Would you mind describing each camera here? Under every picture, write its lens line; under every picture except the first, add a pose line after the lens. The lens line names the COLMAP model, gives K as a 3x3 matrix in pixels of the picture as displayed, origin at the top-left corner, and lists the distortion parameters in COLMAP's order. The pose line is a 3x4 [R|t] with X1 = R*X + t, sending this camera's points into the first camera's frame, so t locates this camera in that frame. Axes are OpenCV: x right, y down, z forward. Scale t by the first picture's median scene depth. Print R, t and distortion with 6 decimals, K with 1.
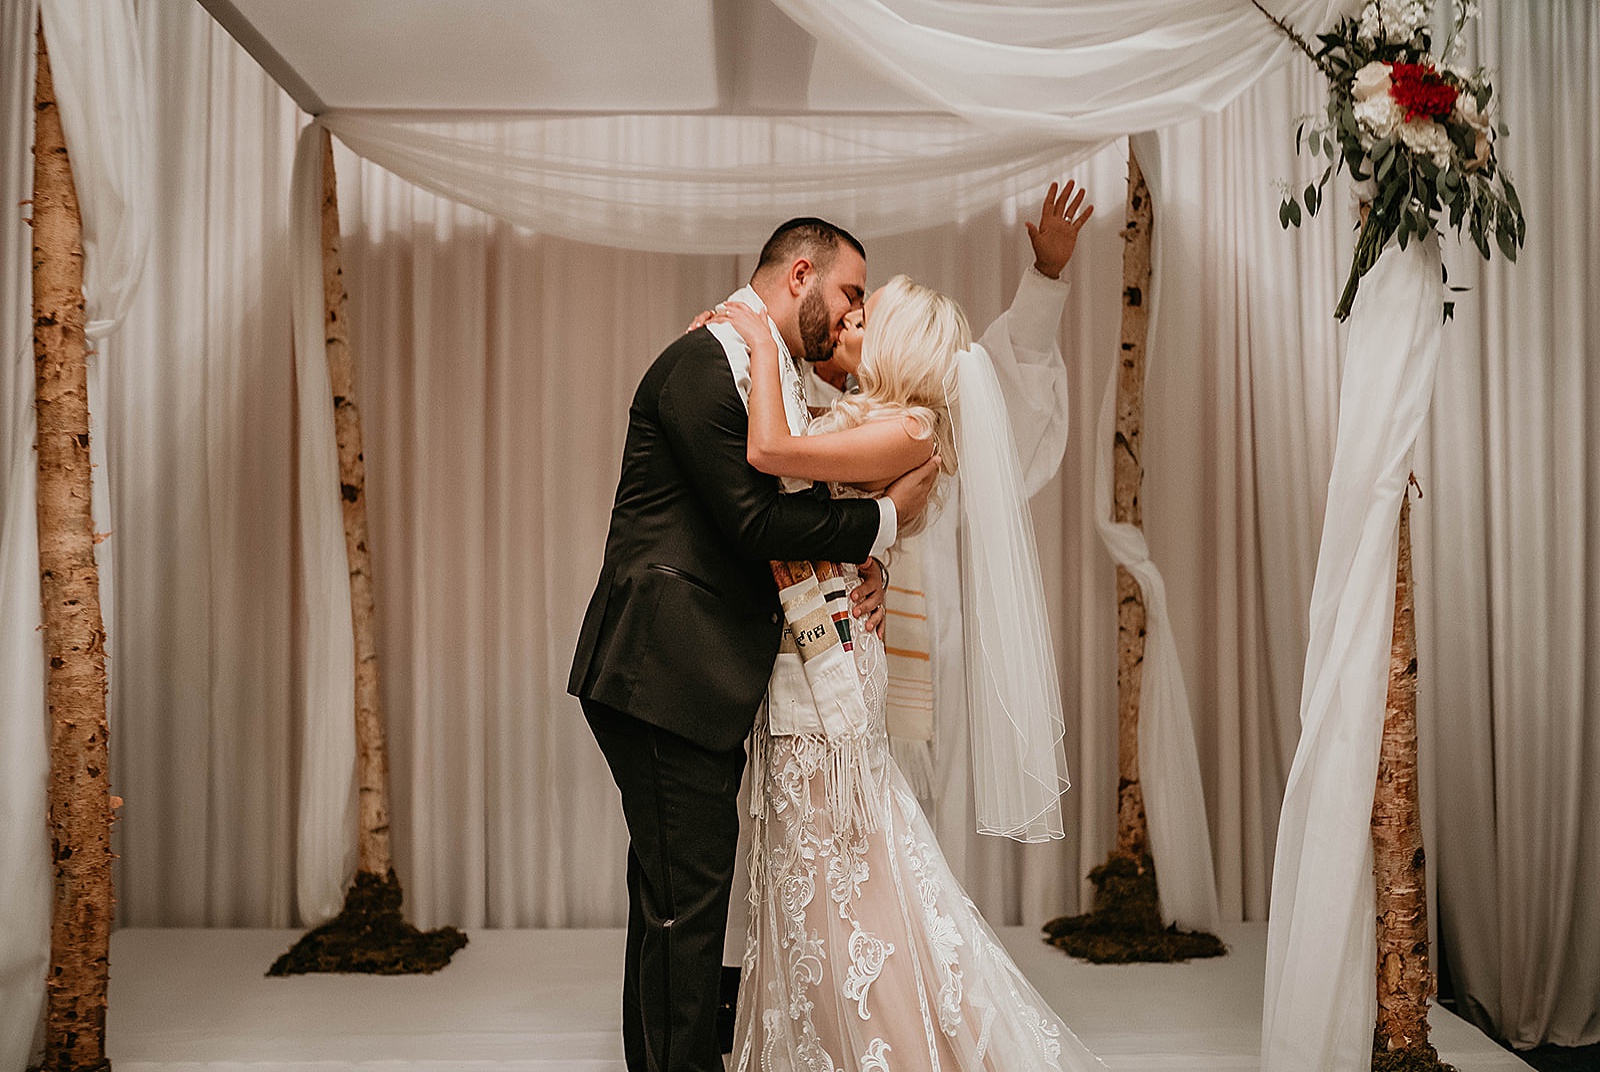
lens RADIAL K [[1637.9, 0, 810.1], [0, 1637.9, 507.0], [0, 0, 1]] dist [-0.095612, 0.133874]
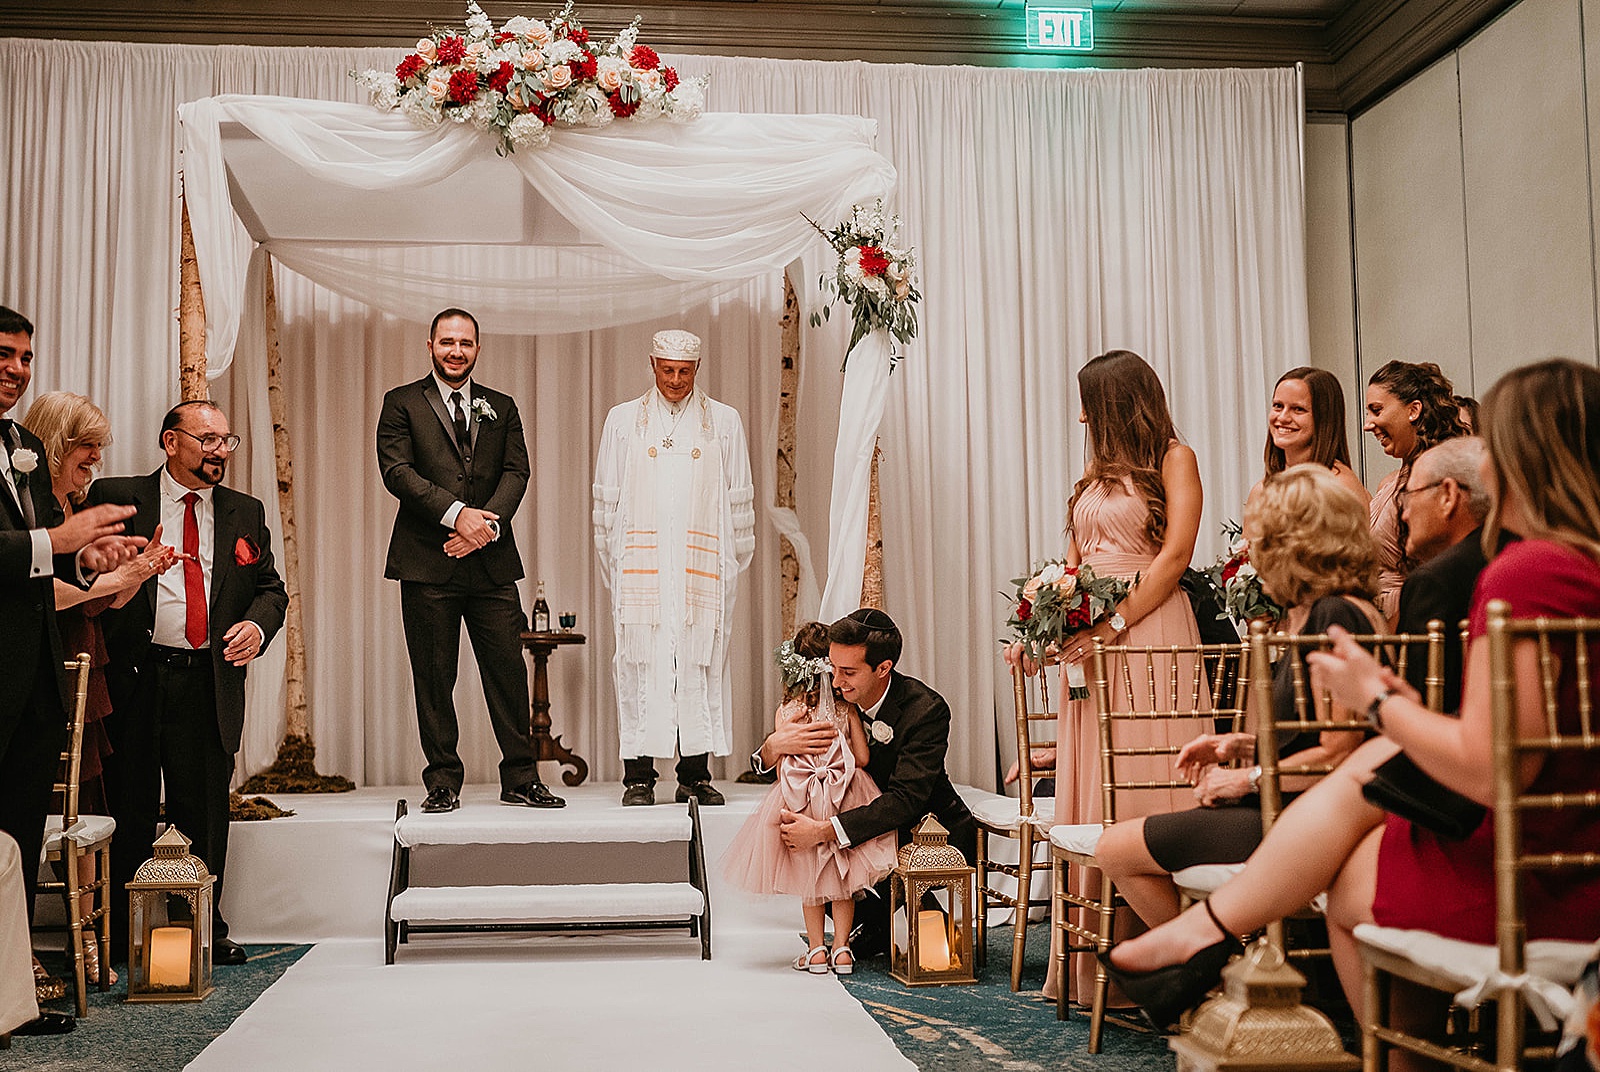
lens RADIAL K [[2038.3, 0, 800.8], [0, 2038.3, 587.3], [0, 0, 1]] dist [-0.125348, 0.022390]
pose [[0.995248, -0.002330, 0.097343, 0.018501], [0.004455, 0.999756, -0.021624, 0.130540], [-0.097269, 0.021955, 0.995016, -0.953268]]
